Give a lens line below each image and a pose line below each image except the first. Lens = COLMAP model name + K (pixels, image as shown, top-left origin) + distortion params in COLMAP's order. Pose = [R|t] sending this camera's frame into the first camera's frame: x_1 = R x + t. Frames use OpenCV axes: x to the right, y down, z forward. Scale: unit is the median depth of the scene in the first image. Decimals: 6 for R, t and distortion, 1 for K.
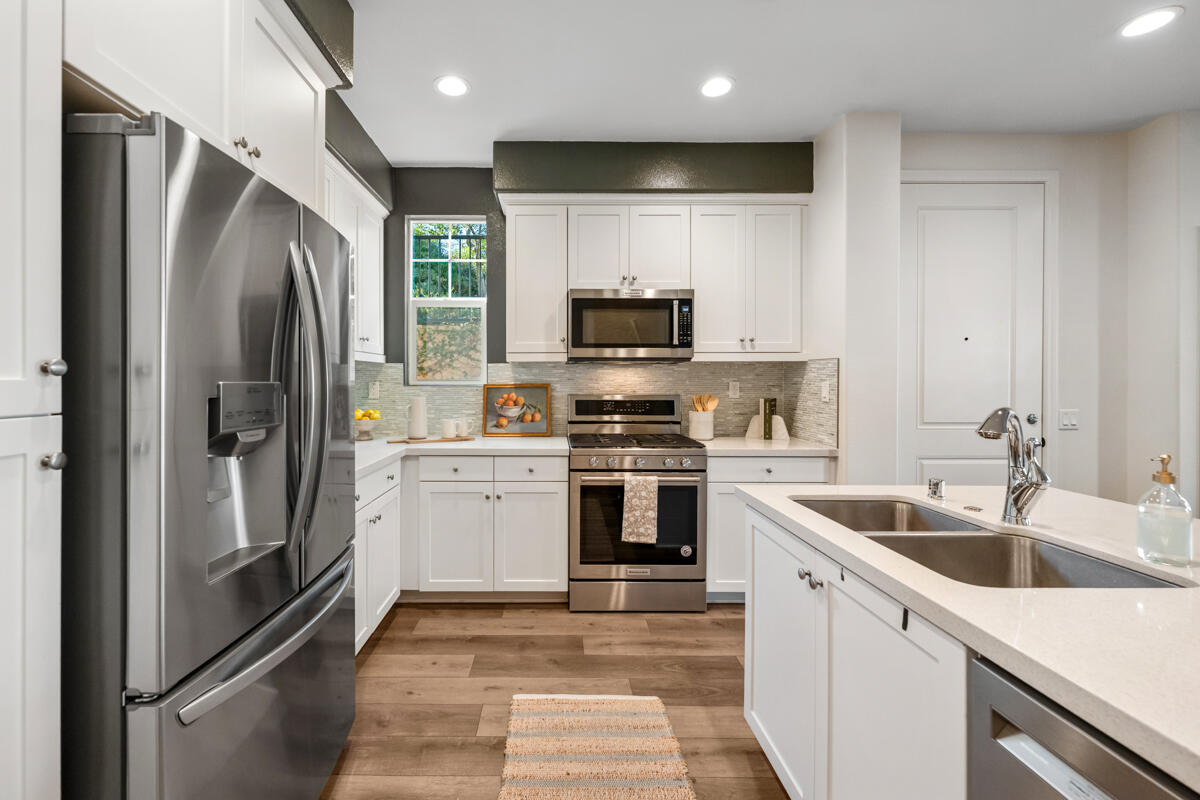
lens RADIAL K [[487.6, 0, 545.0], [0, 487.6, 380.6], [0, 0, 1]] dist [0.002167, -0.000301]
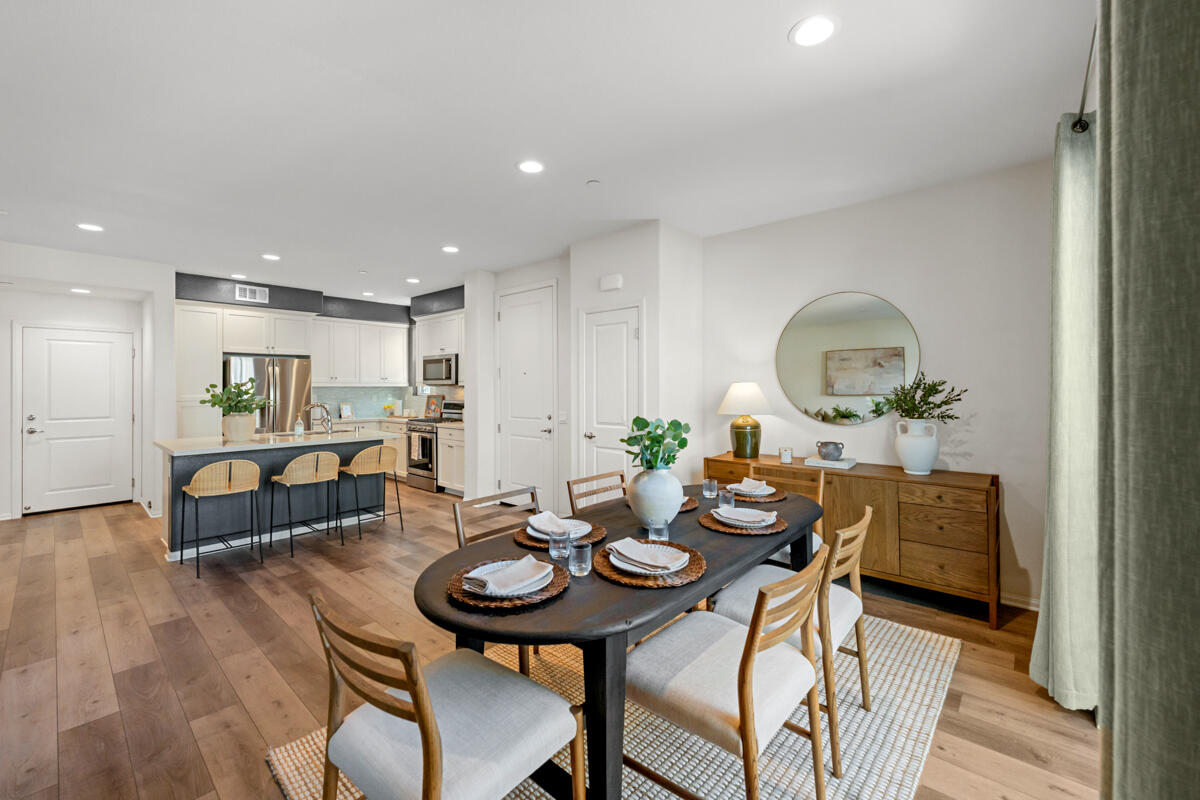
lens RADIAL K [[487.6, 0, 595.2], [0, 487.6, 387.4], [0, 0, 1]] dist [0.002167, -0.000301]
pose [[0.741737, -0.004080, -0.670679, 2.206497], [0.006098, 0.999981, 0.000661, -0.029140], [0.670664, -0.004579, 0.741748, -0.205474]]
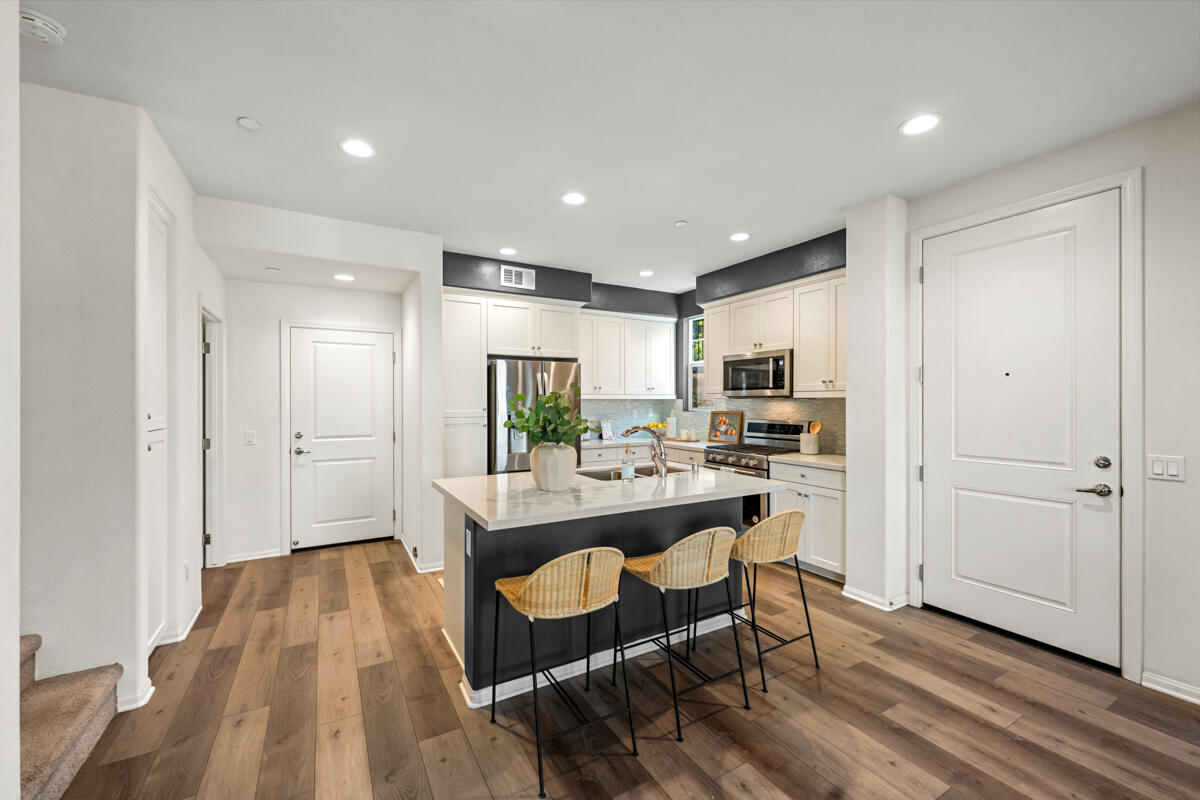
lens RADIAL K [[487.6, 0, 599.0], [0, 487.6, 404.7], [0, 0, 1]] dist [0.002167, -0.000301]
pose [[0.490162, 0.005286, -0.871615, 1.268310], [0.003273, 0.999963, 0.007905, -0.032332], [0.871625, -0.006728, 0.490127, -0.193678]]
